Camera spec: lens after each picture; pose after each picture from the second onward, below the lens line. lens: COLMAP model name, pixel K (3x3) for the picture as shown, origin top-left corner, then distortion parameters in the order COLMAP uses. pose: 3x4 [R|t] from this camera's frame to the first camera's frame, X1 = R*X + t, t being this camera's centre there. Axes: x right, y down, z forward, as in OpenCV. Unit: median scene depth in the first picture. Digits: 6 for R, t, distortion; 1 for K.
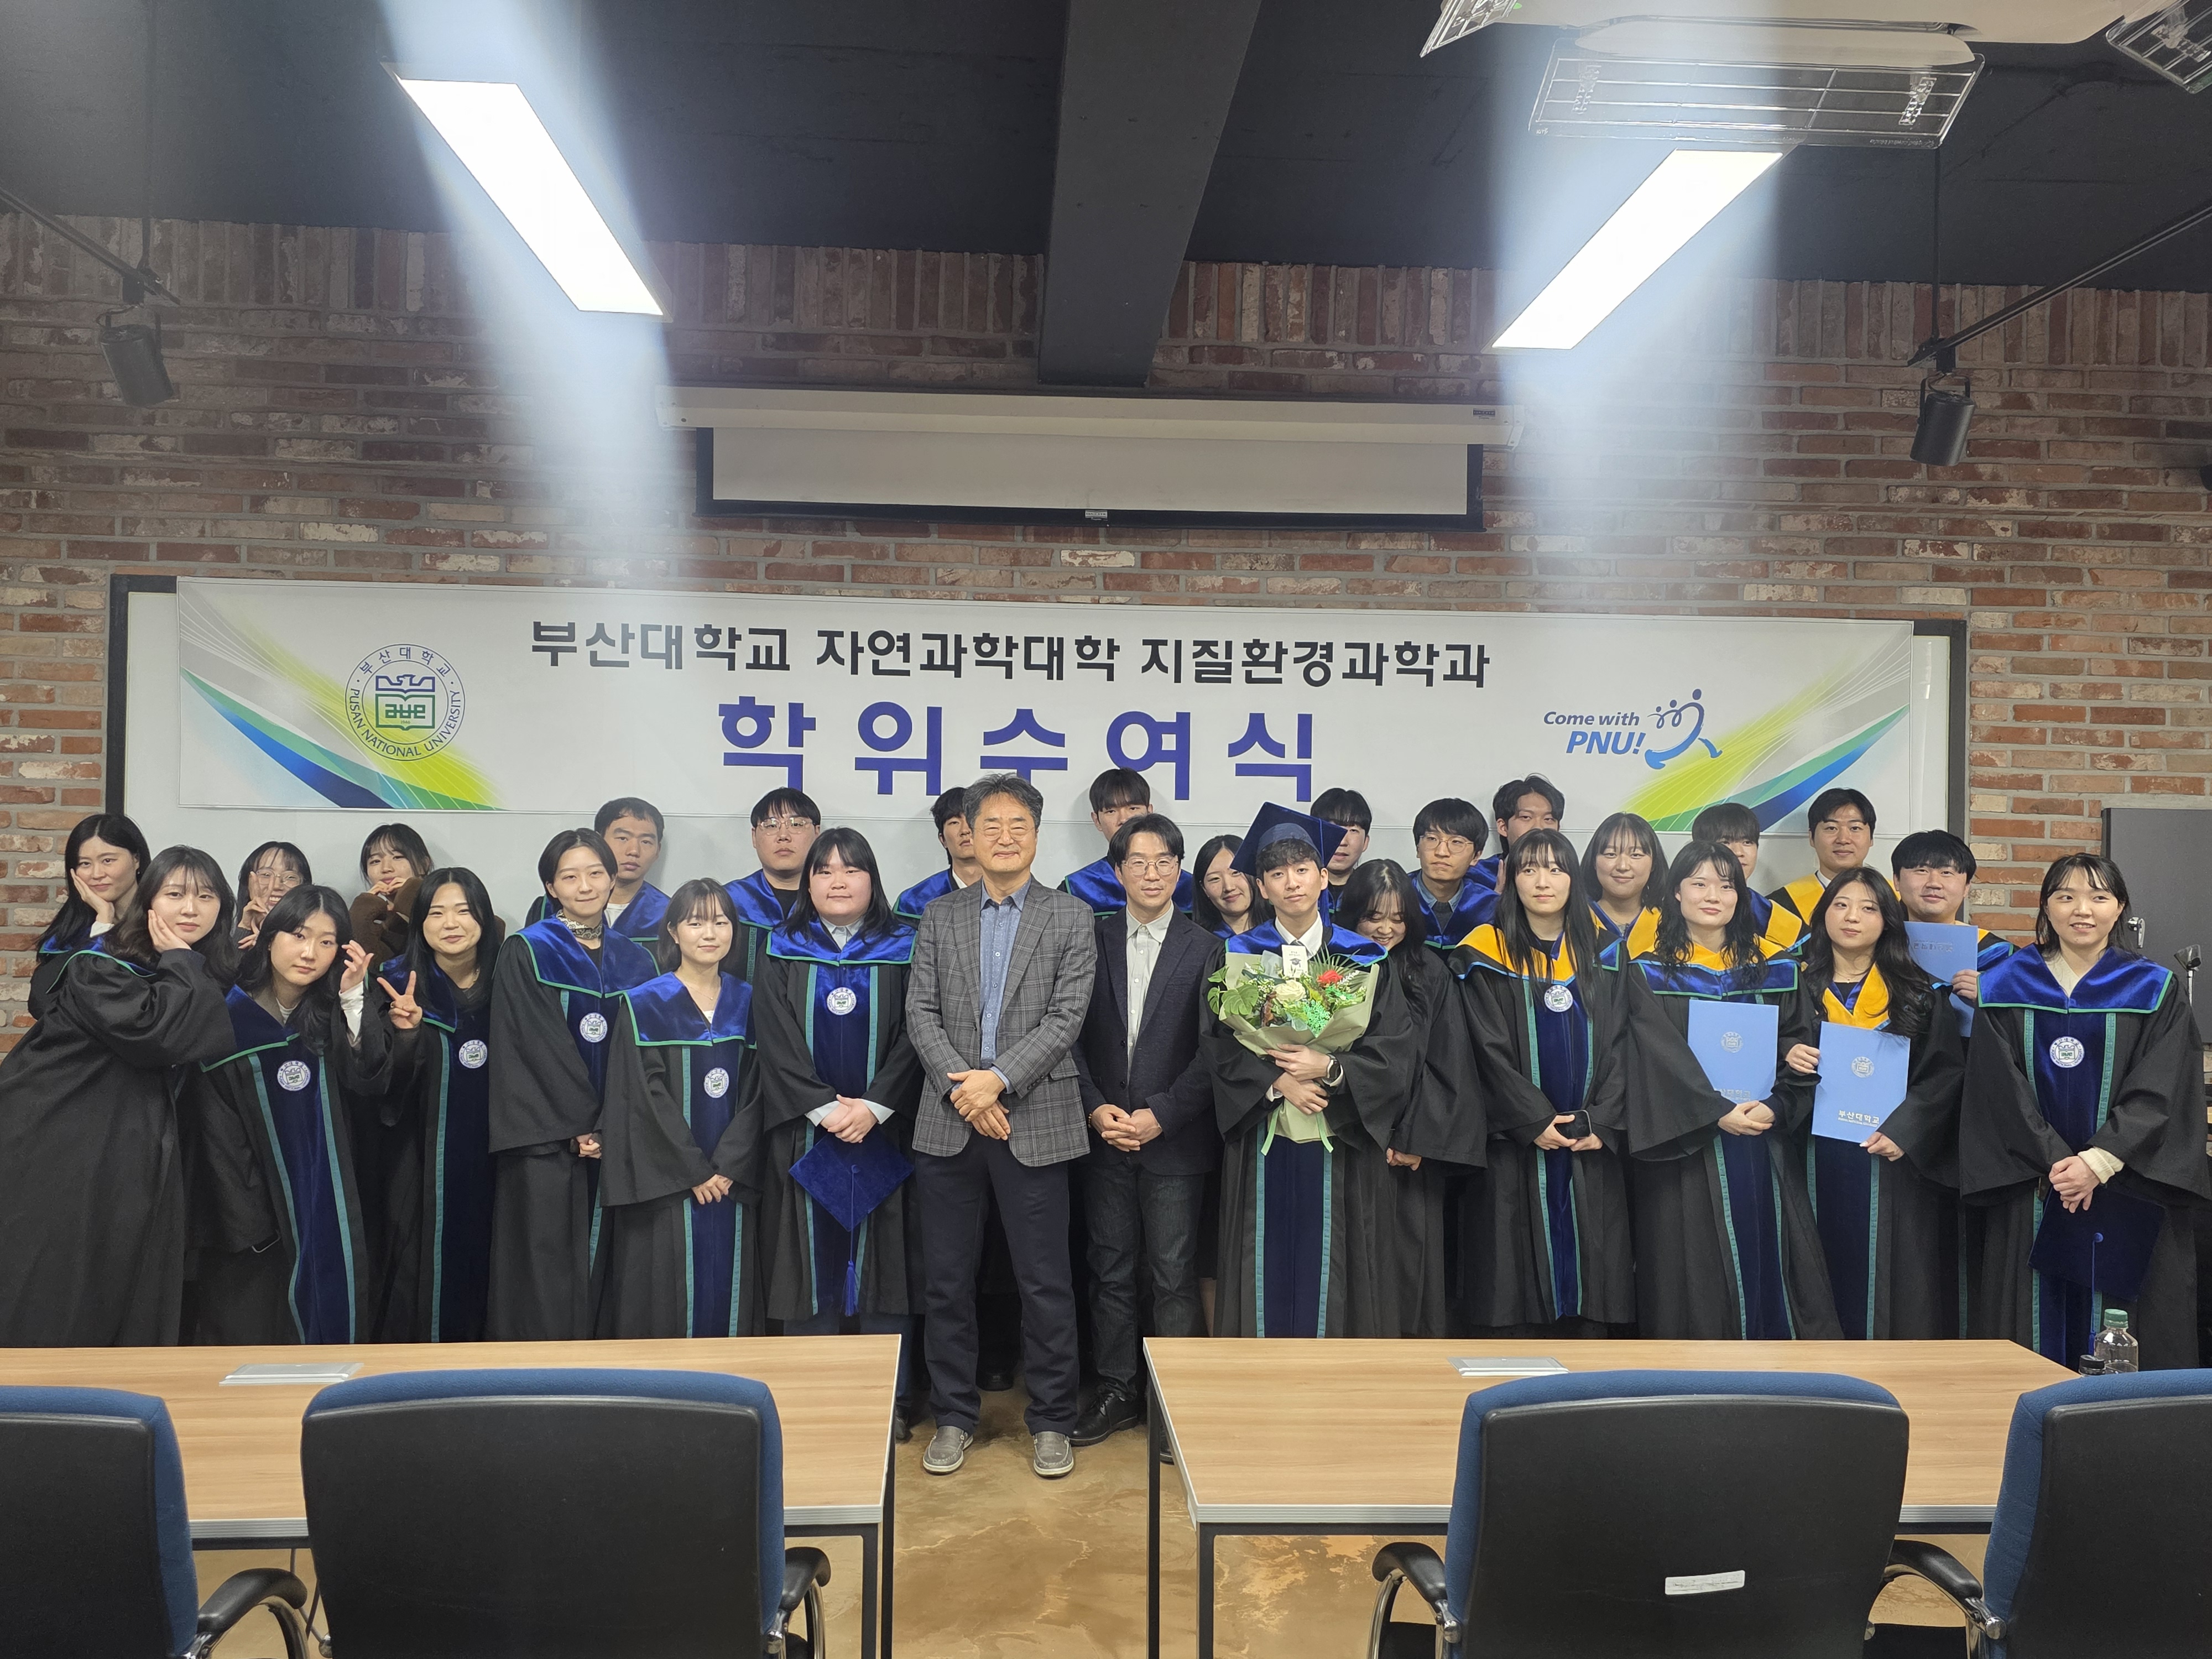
lens RADIAL K [[1778.9, 0, 1115.7], [0, 1778.9, 827.0], [0, 0, 1]] dist [0.069151, -0.046525]
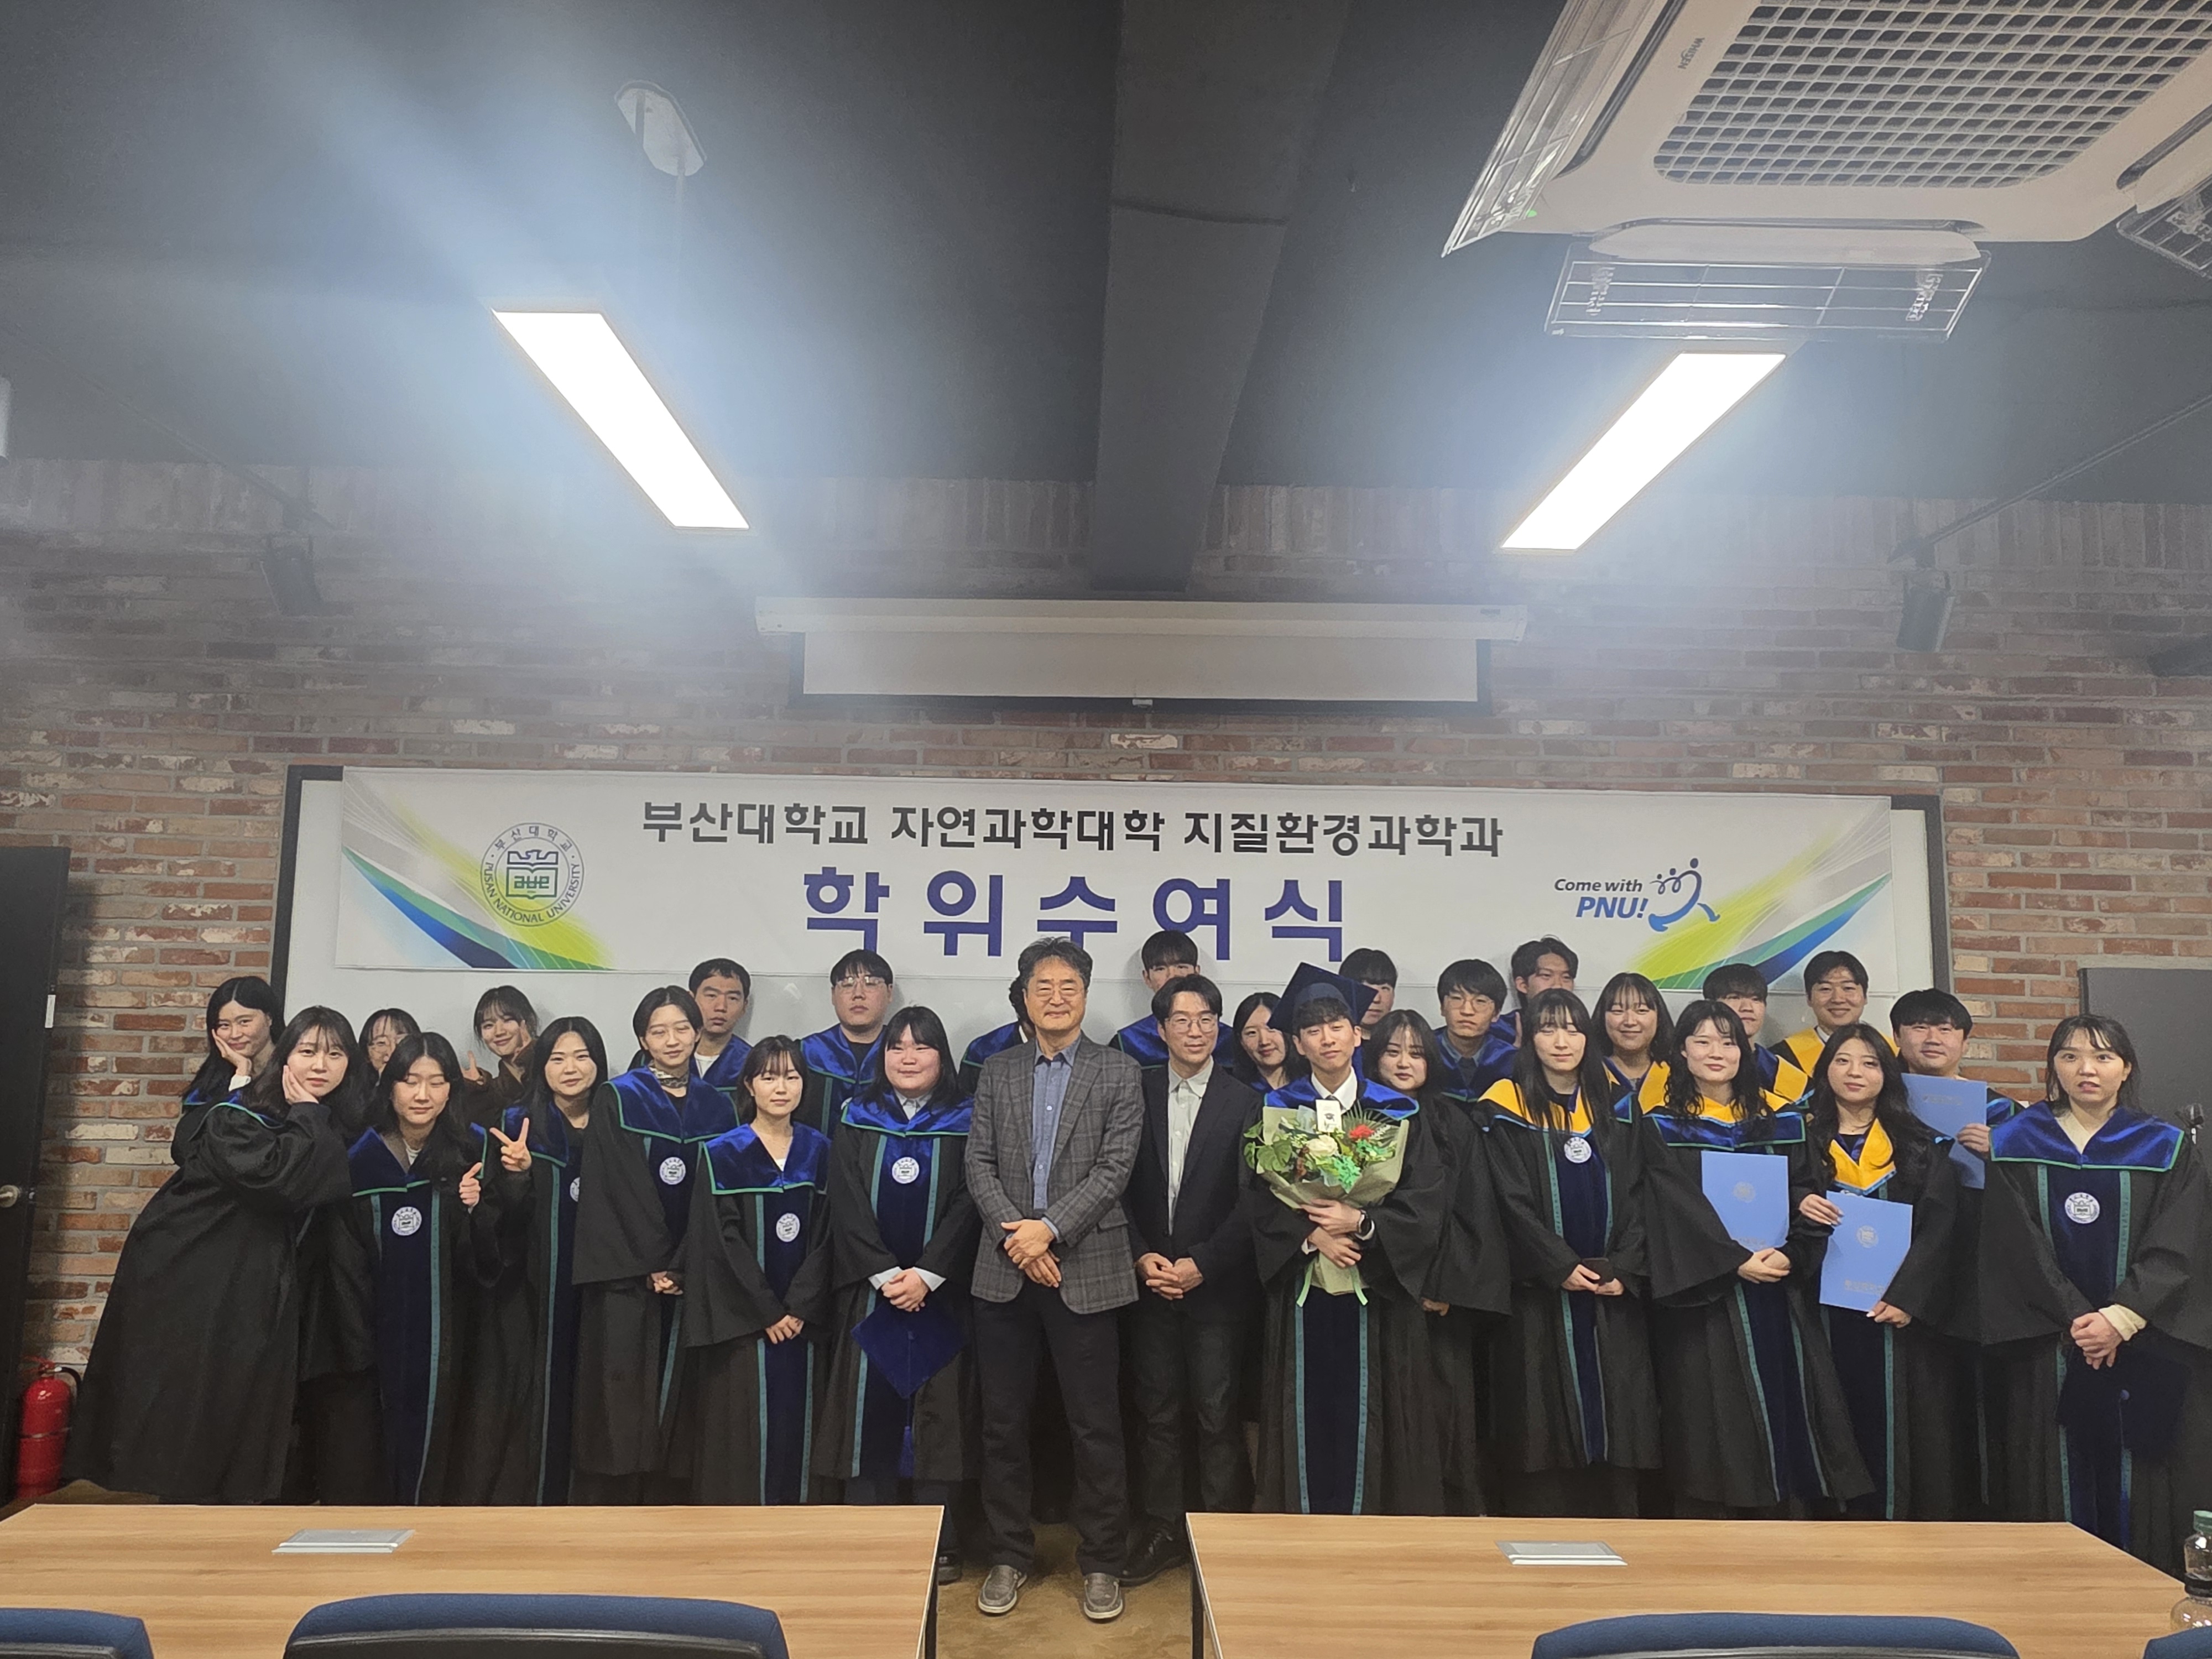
lens RADIAL K [[1400.7, 0, 1103.3], [0, 1400.7, 825.2], [0, 0, 1]] dist [0.009973, 0.005024]
pose [[0.998893, -0.004692, -0.046811, 0.005449], [0.000031, 0.995079, -0.099081, -0.012675], [0.047045, 0.098969, 0.993978, 0.137629]]
